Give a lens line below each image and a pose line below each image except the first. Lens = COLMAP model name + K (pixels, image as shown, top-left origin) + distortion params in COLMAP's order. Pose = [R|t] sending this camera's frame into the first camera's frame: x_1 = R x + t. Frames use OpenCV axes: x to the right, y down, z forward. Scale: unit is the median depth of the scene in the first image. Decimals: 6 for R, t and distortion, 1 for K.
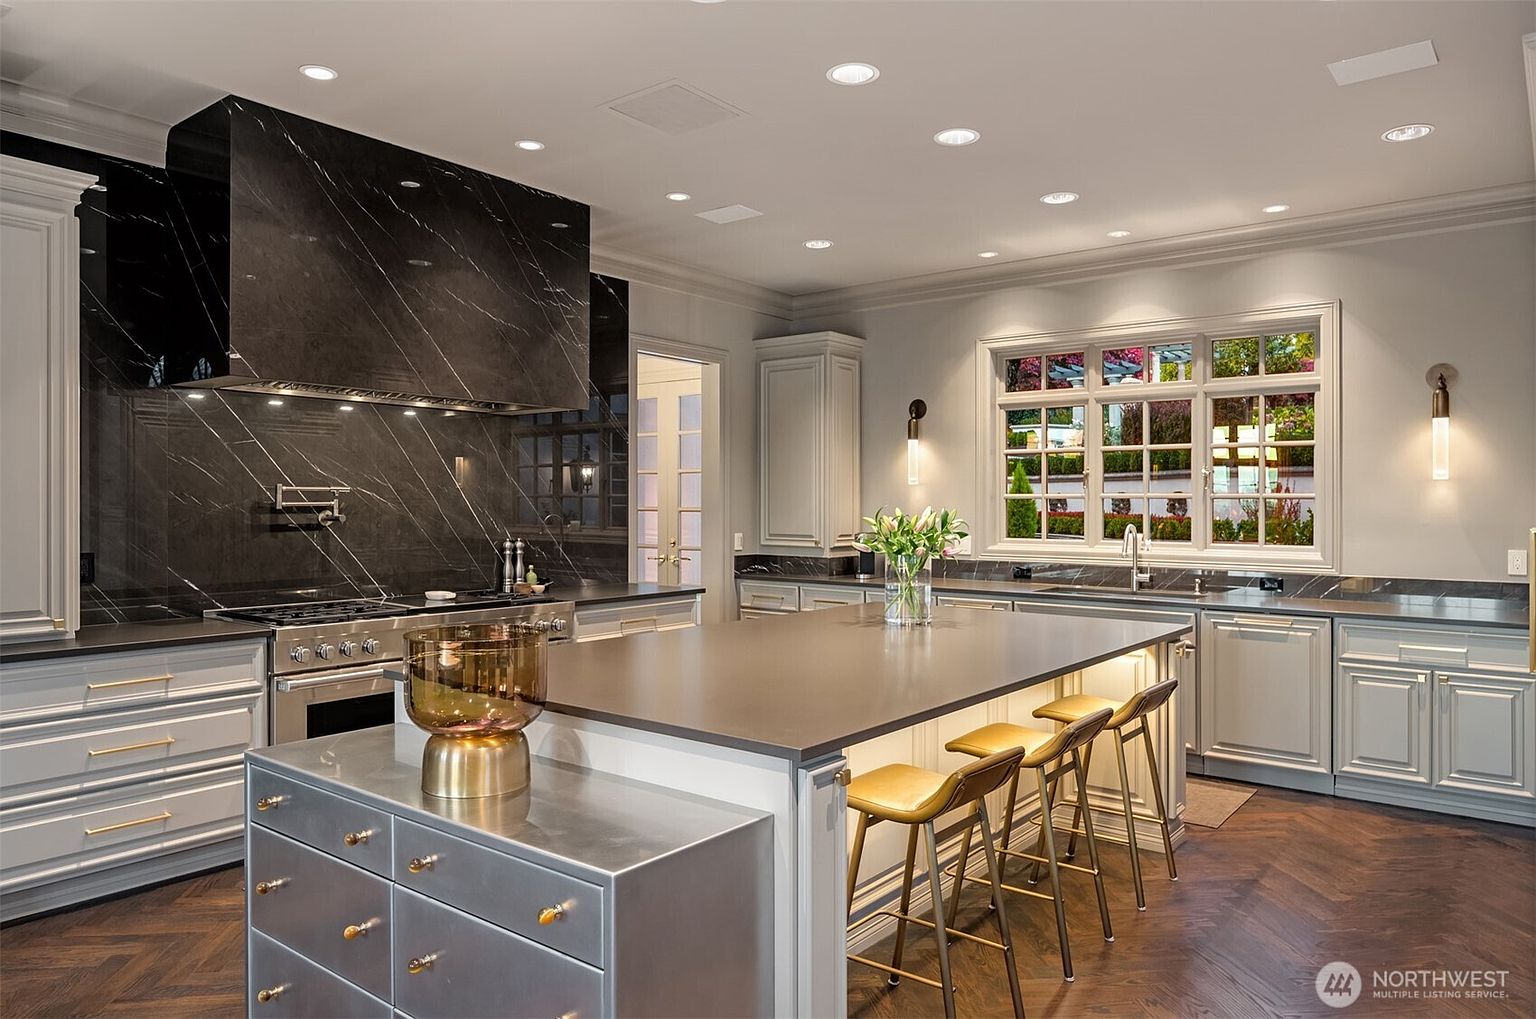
lens RADIAL K [[1025.1, 0, 772.2], [0, 1025.1, 498.7], [0, 0, 1]] dist [-0.005625, 0.000054]
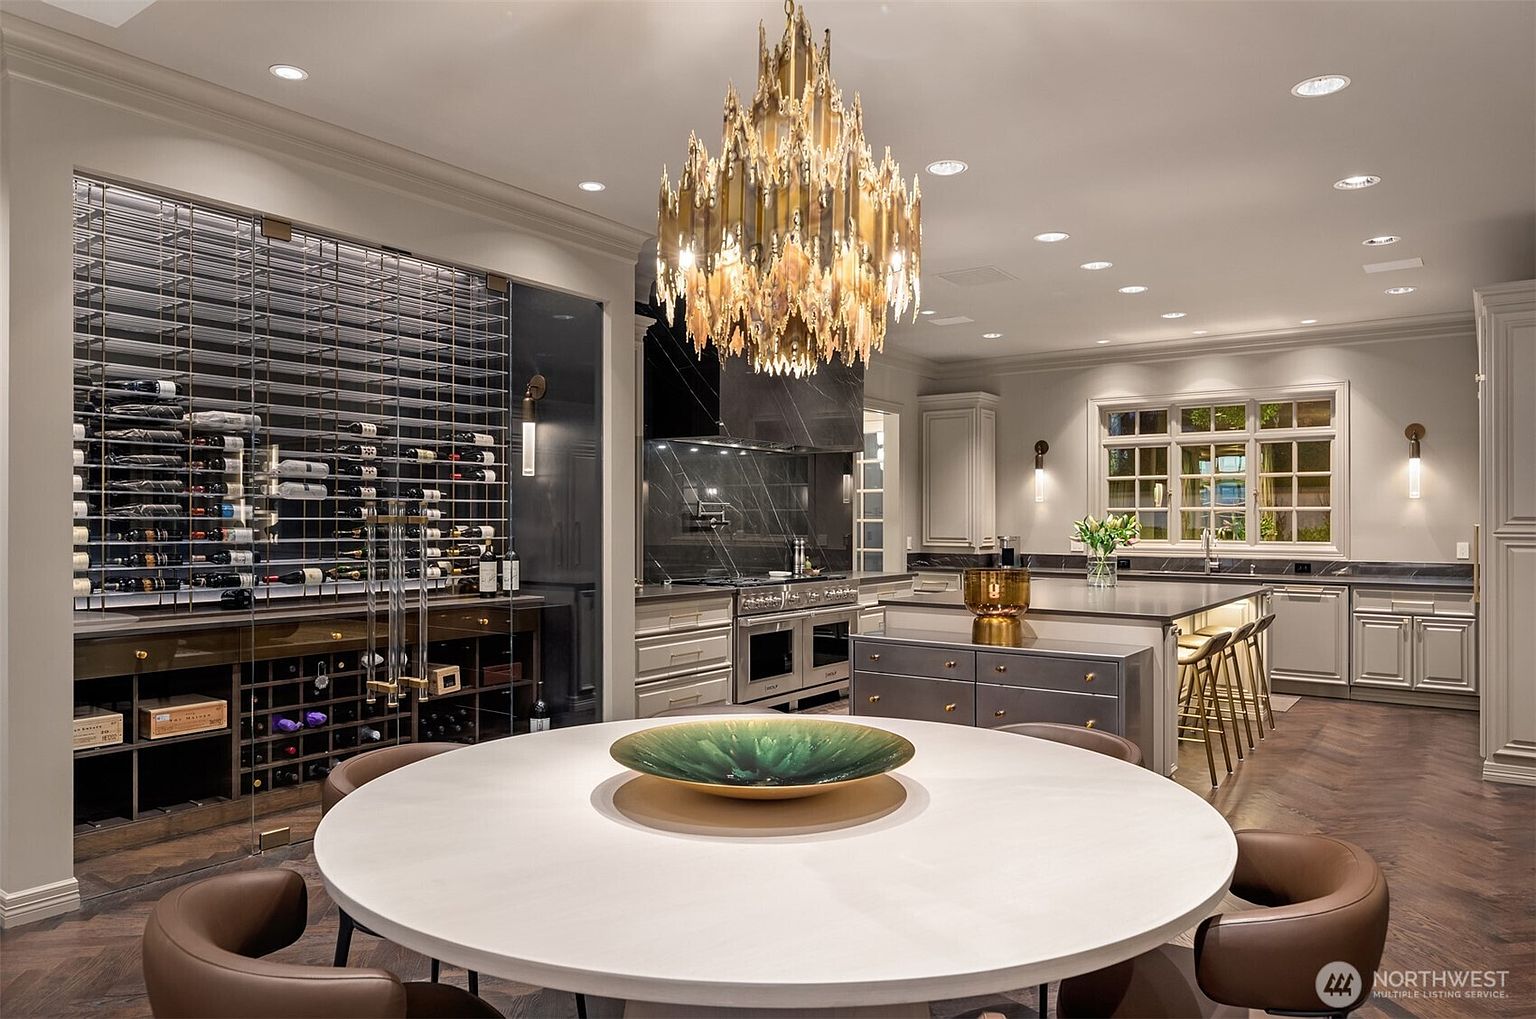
lens RADIAL K [[1025.1, 0, 761.0], [0, 1025.1, 512.6], [0, 0, 1]] dist [-0.005625, 0.000054]
pose [[0.999214, -0.000402, 0.039642, -0.365339], [0.000540, 0.999994, -0.003476, 0.007643], [-0.039641, 0.003494, 0.999208, -0.468758]]
